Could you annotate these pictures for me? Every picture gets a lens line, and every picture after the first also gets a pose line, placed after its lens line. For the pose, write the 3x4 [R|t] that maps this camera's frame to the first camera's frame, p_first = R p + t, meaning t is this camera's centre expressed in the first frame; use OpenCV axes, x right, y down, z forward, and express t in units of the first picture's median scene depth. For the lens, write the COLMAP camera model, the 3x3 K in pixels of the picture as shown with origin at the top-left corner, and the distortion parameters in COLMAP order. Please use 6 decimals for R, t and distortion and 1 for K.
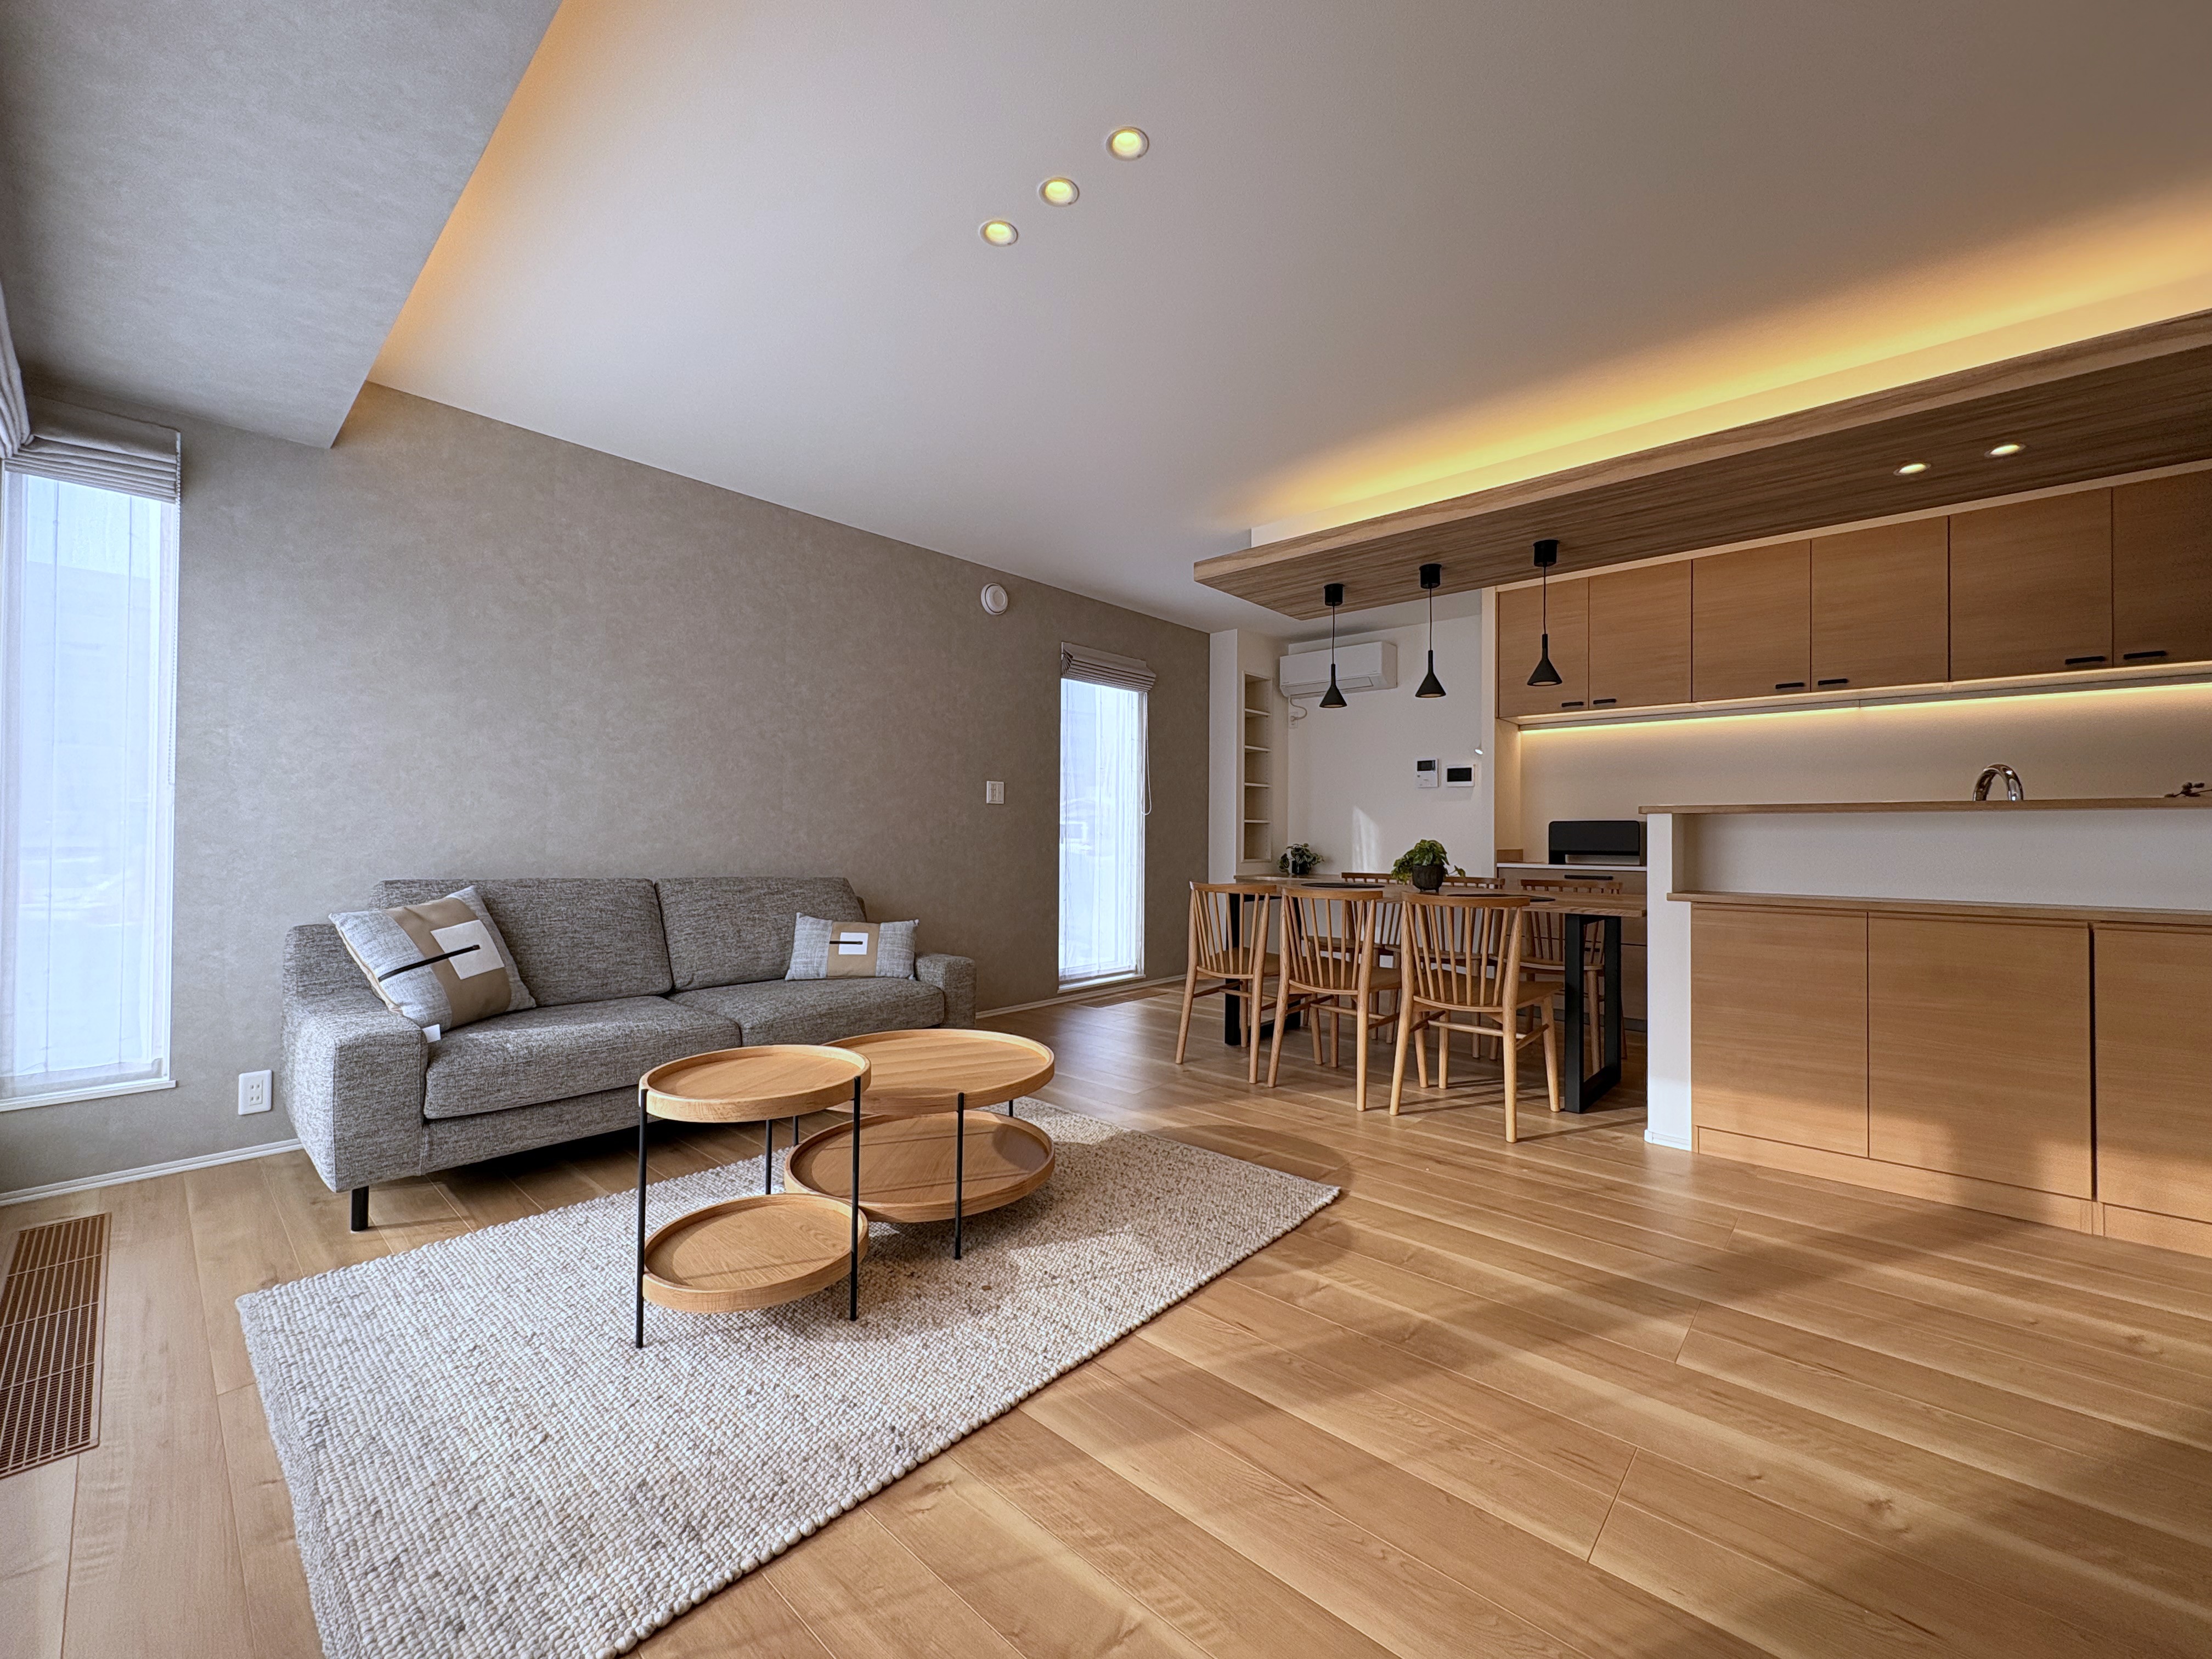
lens RADIAL K [[879.2, 0, 1105.2], [0, 879.2, 830.7], [0, 0, 1]] dist [0.001789, 0.000059]
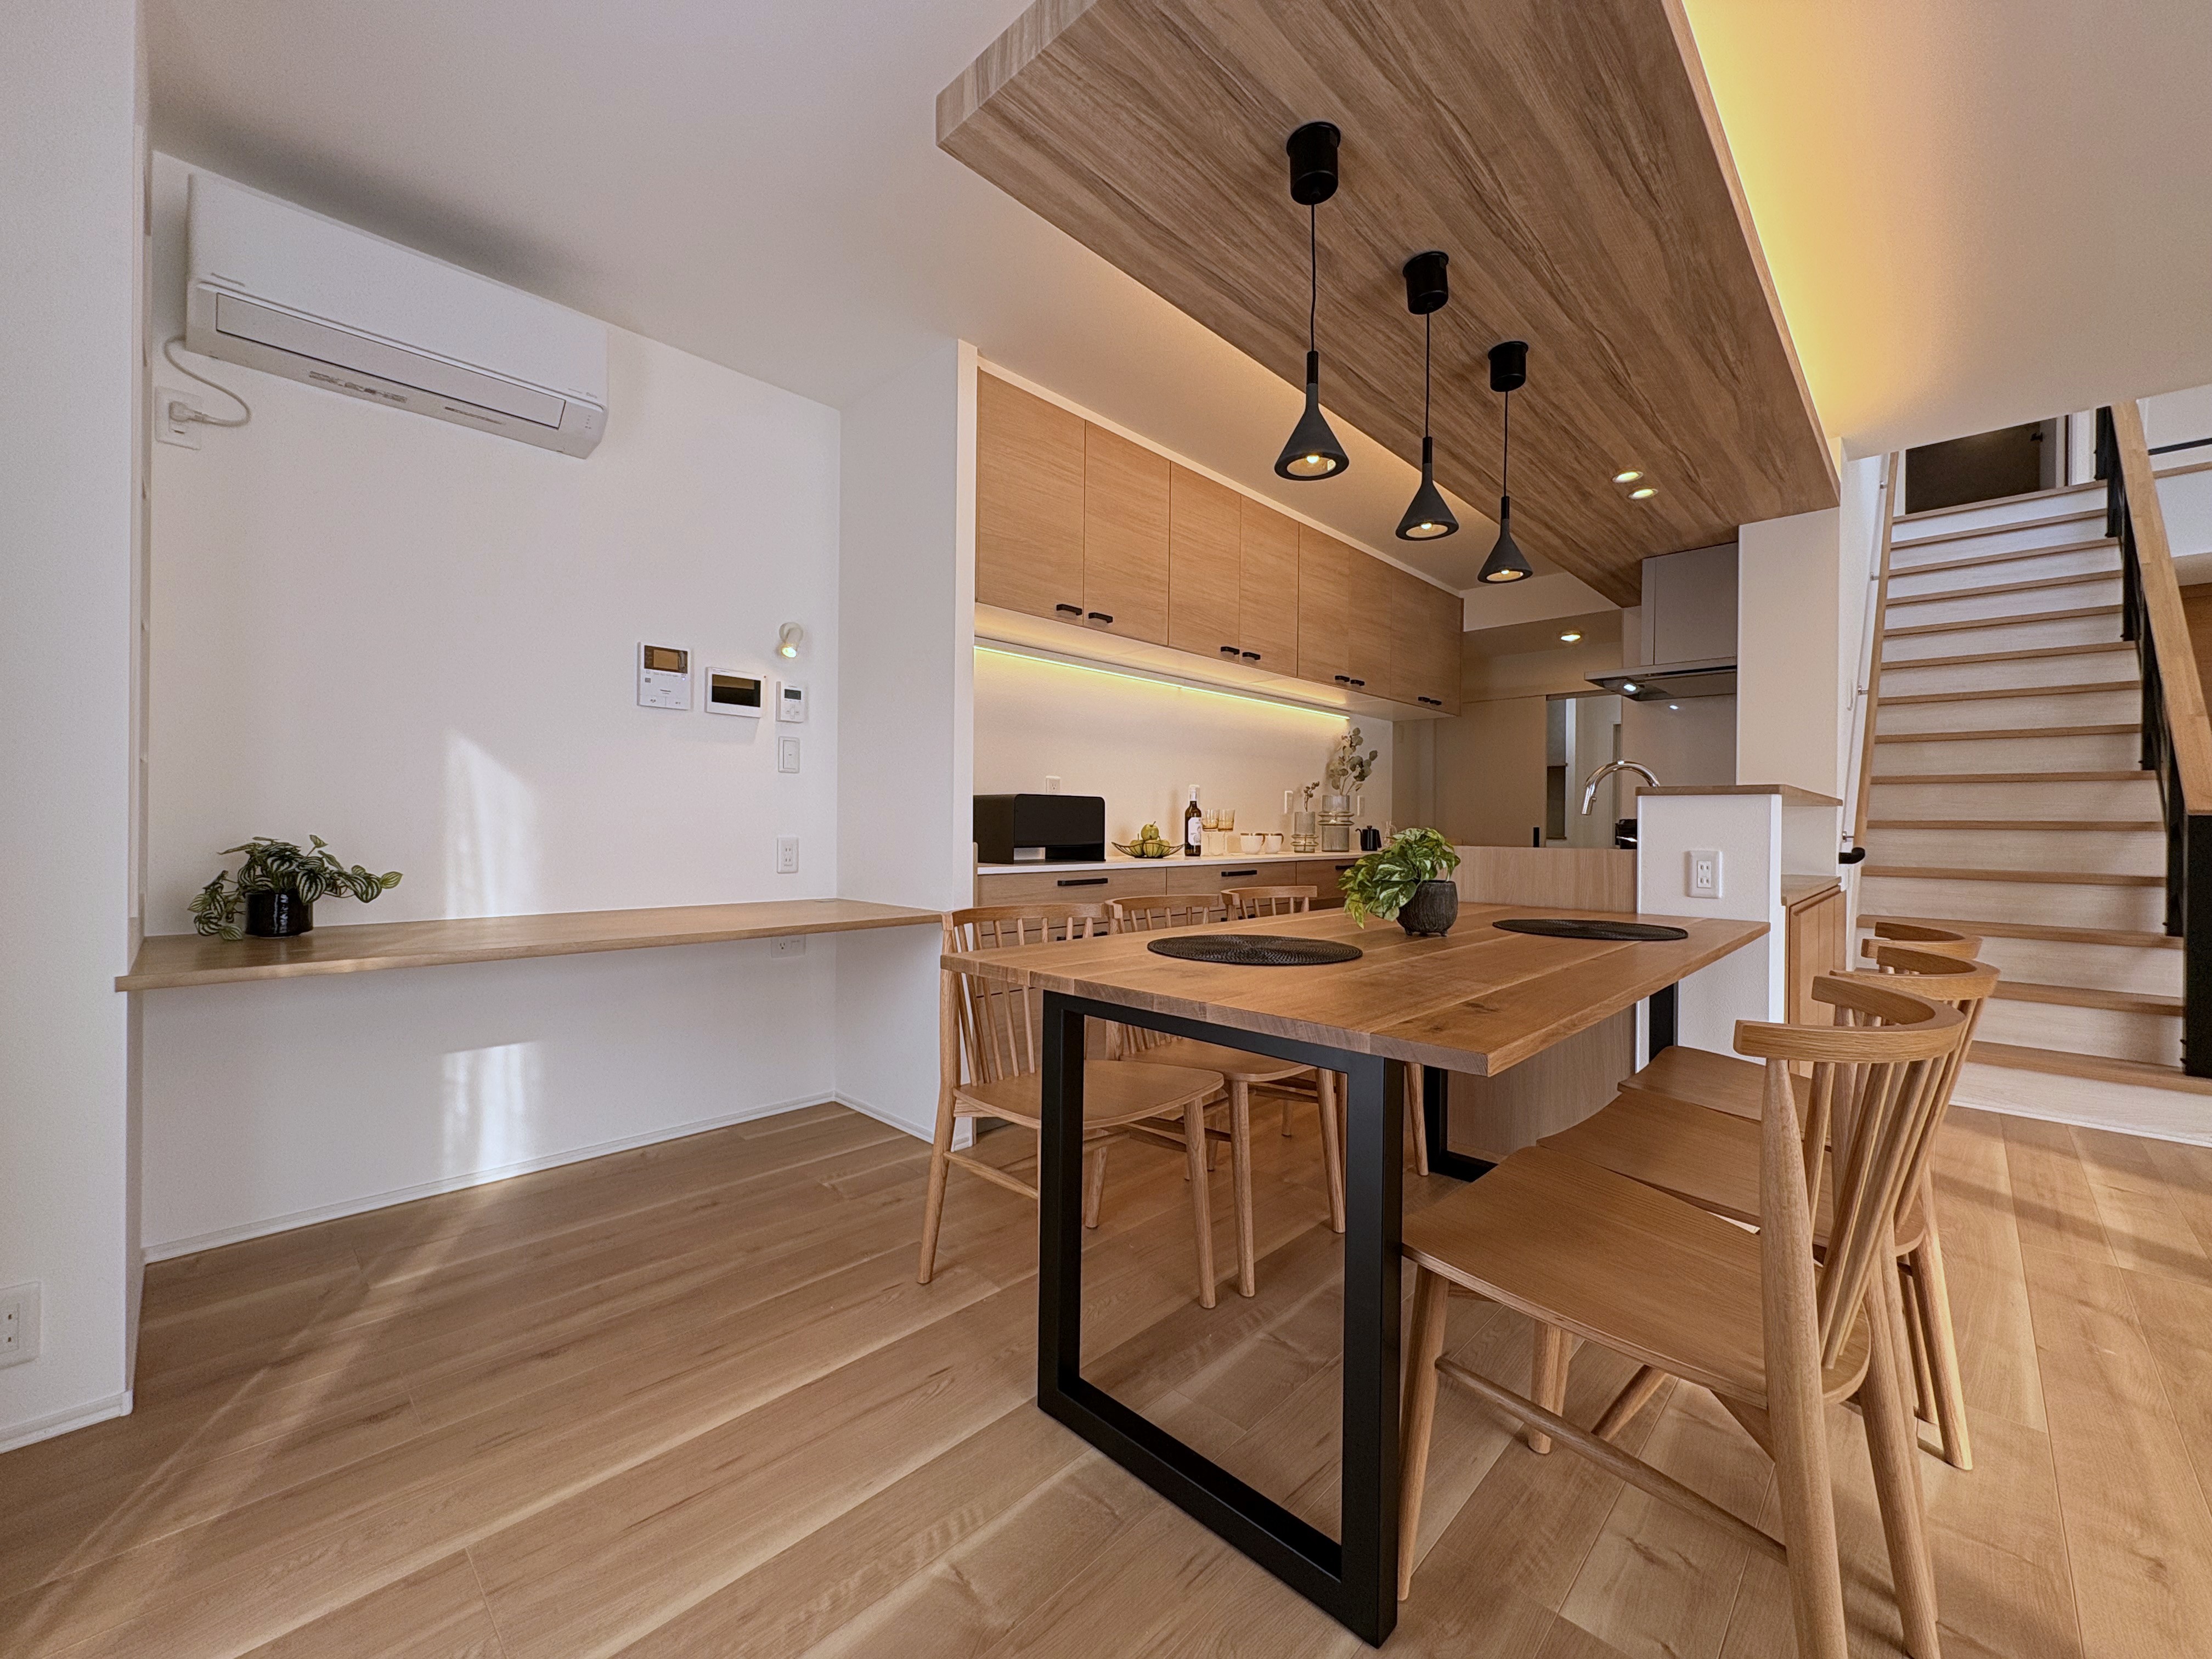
lens RADIAL K [[879.2, 0, 1103.2], [0, 879.2, 829.0], [0, 0, 1]] dist [0.001789, 0.000059]
pose [[0.035270, -0.007805, 0.999347, -0.187973], [-0.014367, 0.999862, 0.008316, 0.014618], [-0.999275, -0.014650, 0.035153, 1.777037]]
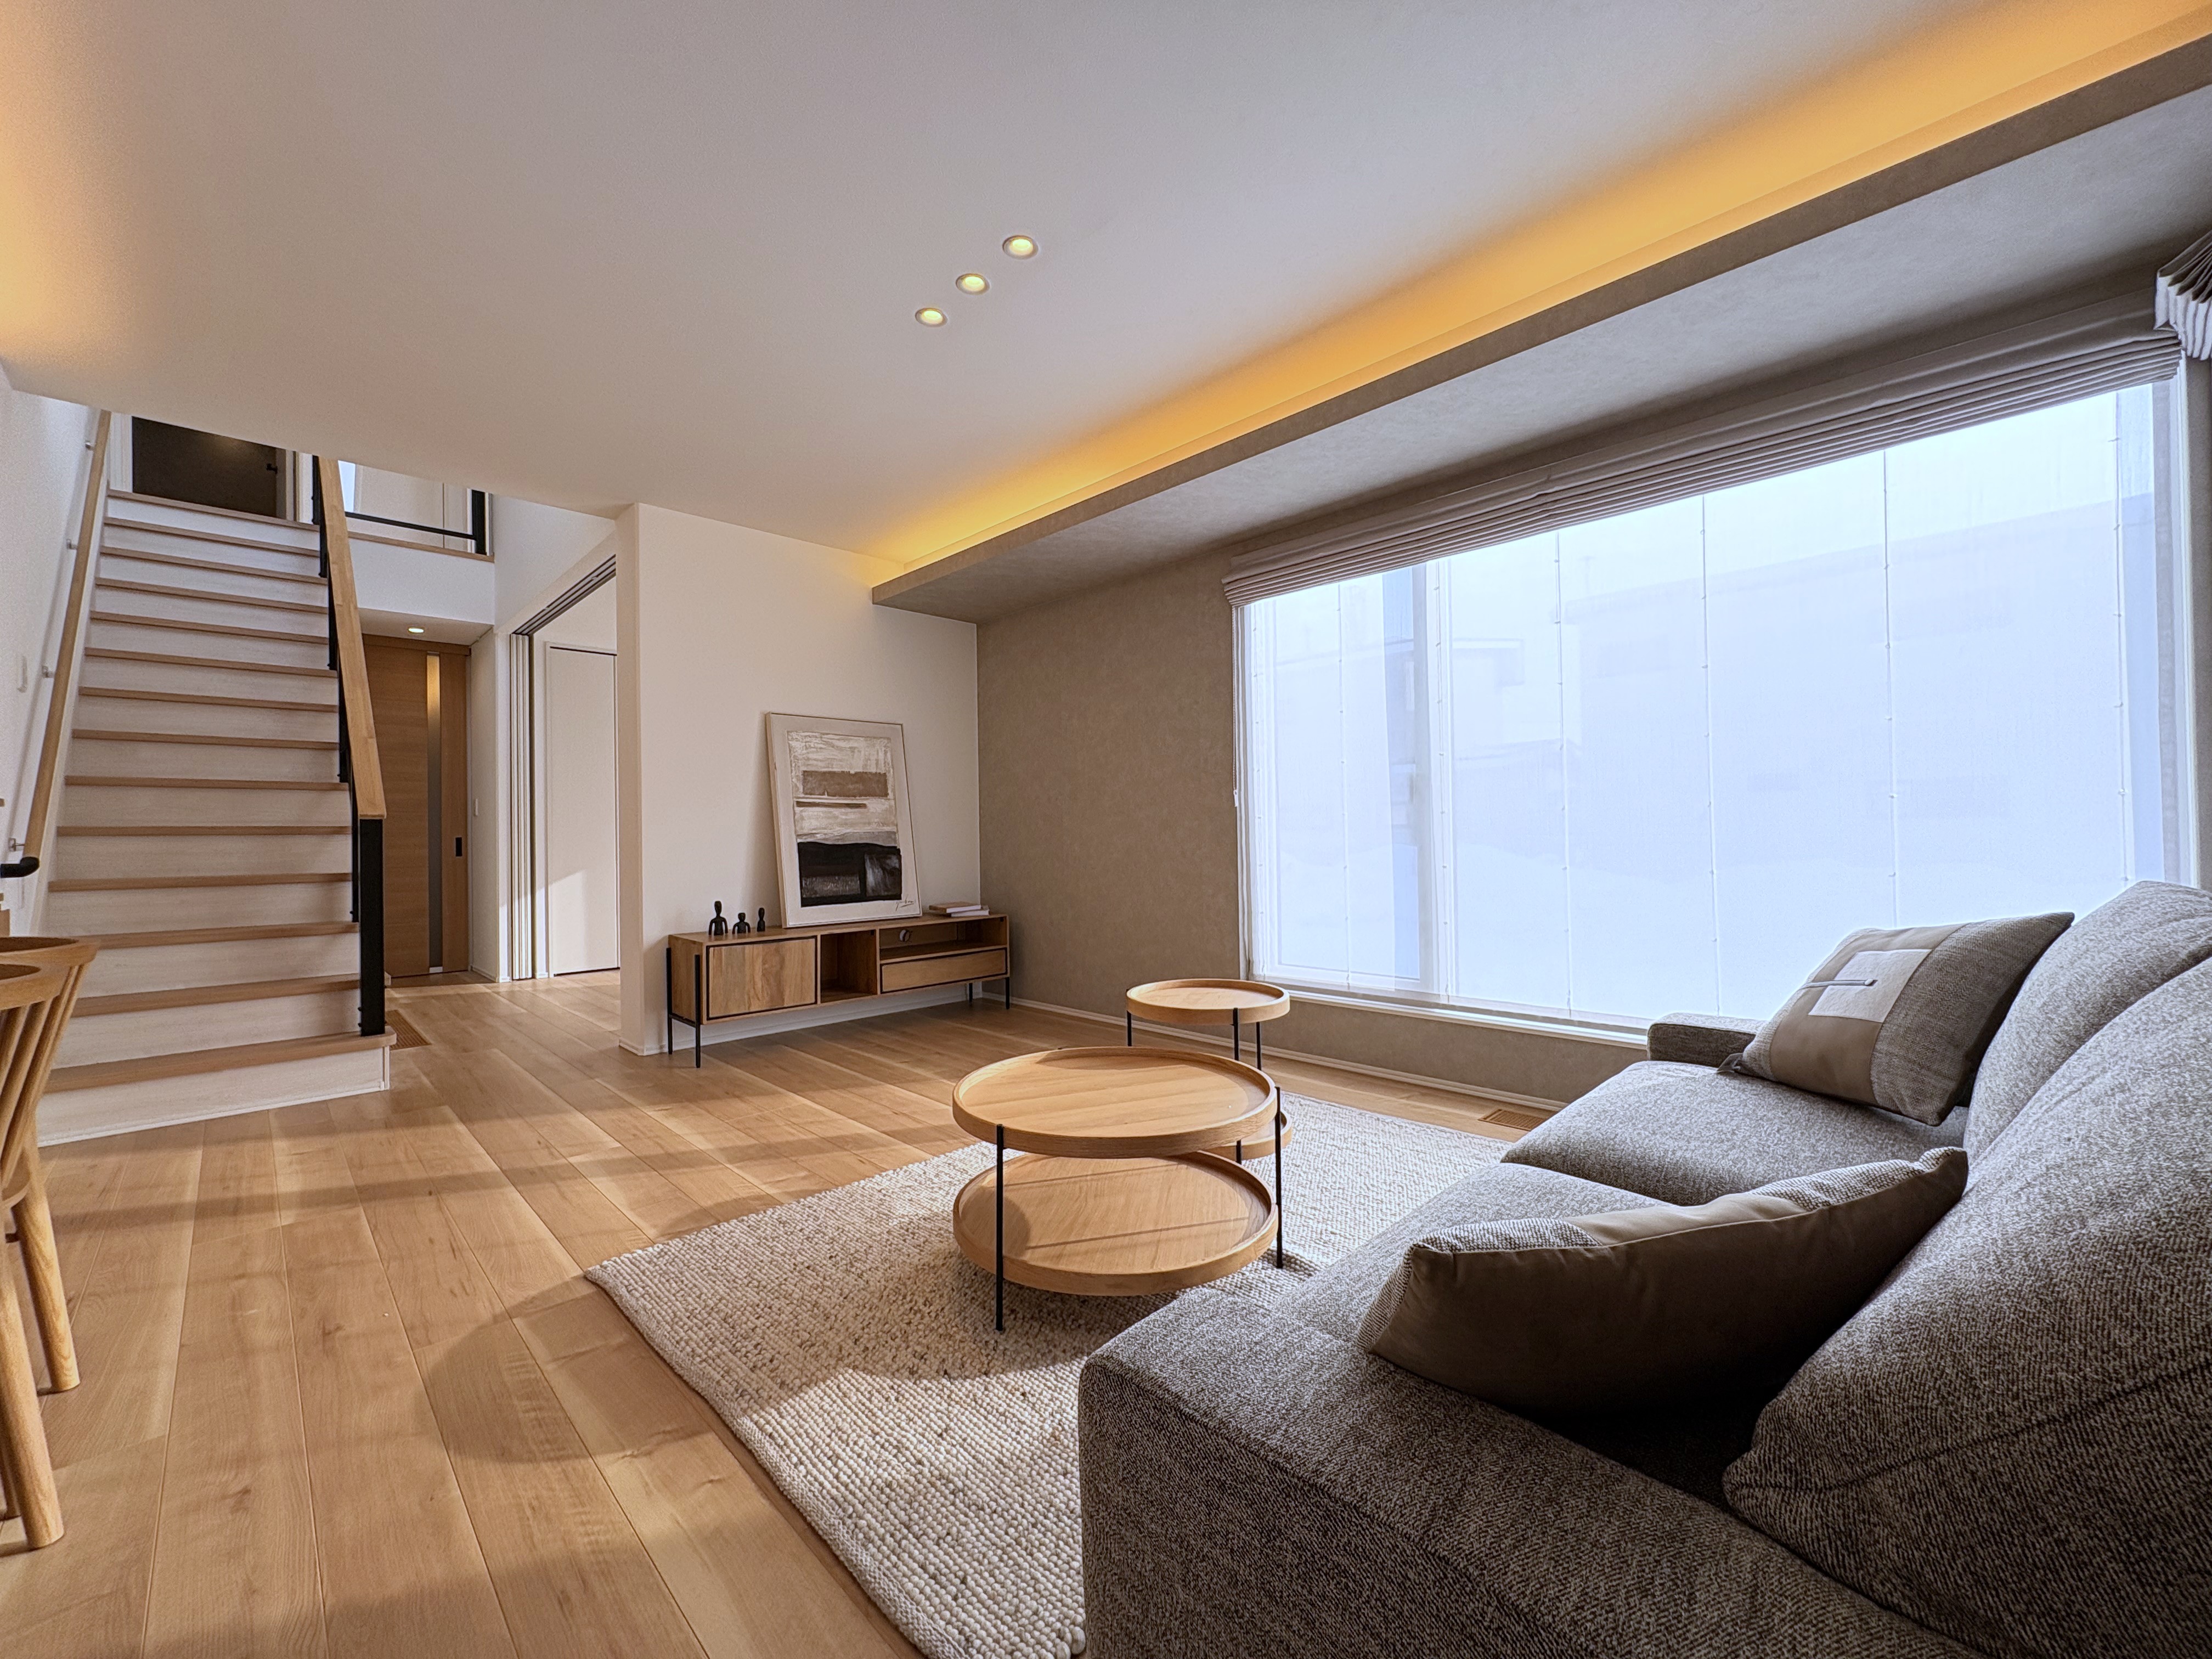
lens RADIAL K [[879.2, 0, 1108.4], [0, 879.2, 827.6], [0, 0, 1]] dist [0.001789, 0.000059]
pose [[-0.998398, 0.008480, 0.055943, -0.236592], [0.007746, 0.999881, -0.013328, 0.025064], [-0.056049, -0.012873, -0.998345, 1.716431]]
